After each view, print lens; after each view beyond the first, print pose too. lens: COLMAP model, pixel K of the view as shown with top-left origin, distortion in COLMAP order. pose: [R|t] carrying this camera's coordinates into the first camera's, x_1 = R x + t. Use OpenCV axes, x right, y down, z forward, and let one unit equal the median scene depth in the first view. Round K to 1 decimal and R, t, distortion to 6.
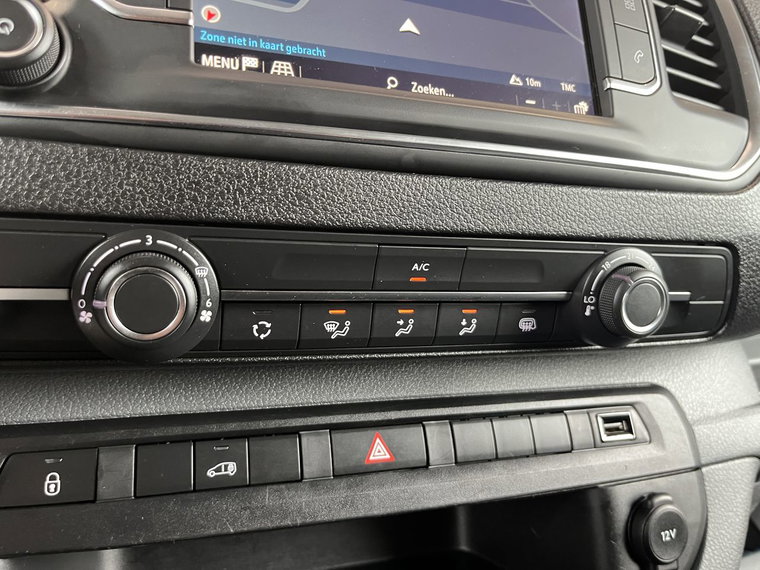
lens RADIAL K [[587.6, 0, 368.1], [0, 587.6, 255.0], [0, 0, 1]] dist [0.050964, -0.075246]
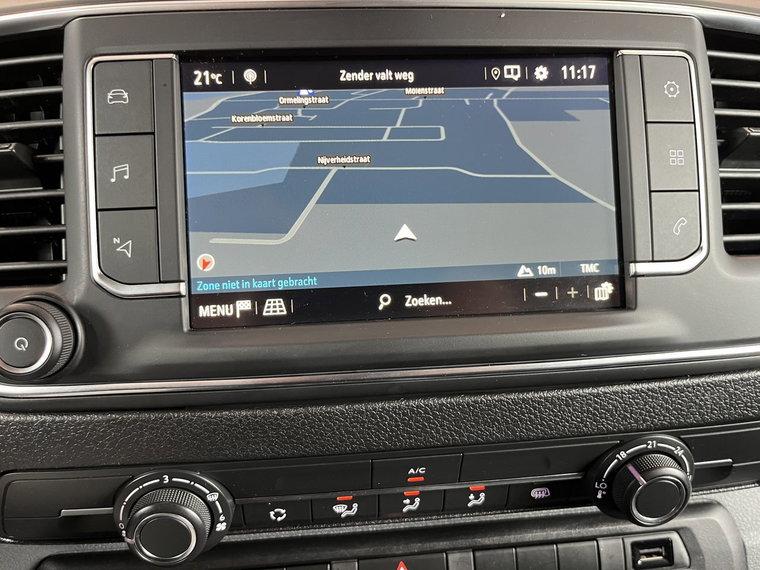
lens RADIAL K [[587.6, 0, 363.2], [0, 587.6, 283.0], [0, 0, 1]] dist [0.050964, -0.075246]
pose [[0.970977, 0.009096, -0.238998, 0.244888], [0.042850, 0.976493, 0.211248, -0.534156], [0.235301, -0.215358, 0.947763, 0.041357]]
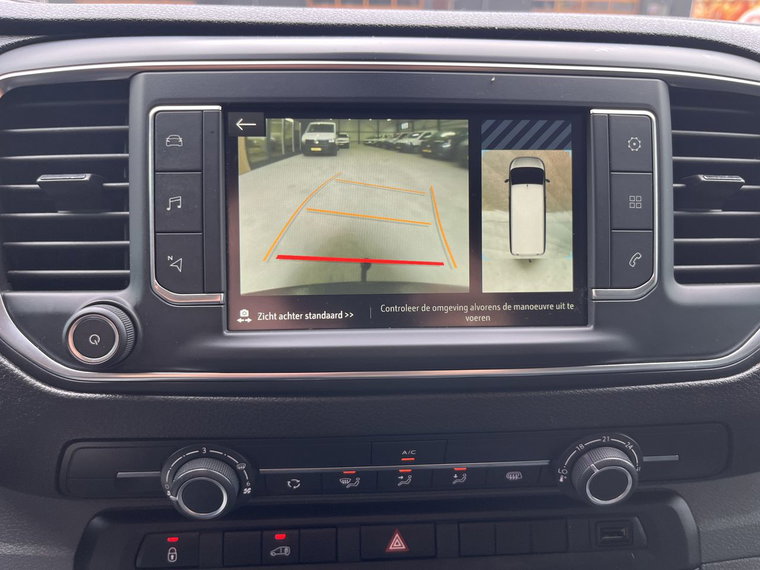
lens RADIAL K [[587.6, 0, 374.2], [0, 587.6, 286.7], [0, 0, 1]] dist [0.050964, -0.075246]
pose [[0.964282, 0.051528, -0.259818, 0.330160], [0.013364, 0.970182, 0.242010, -0.638365], [0.264541, -0.236838, 0.934840, -0.137962]]
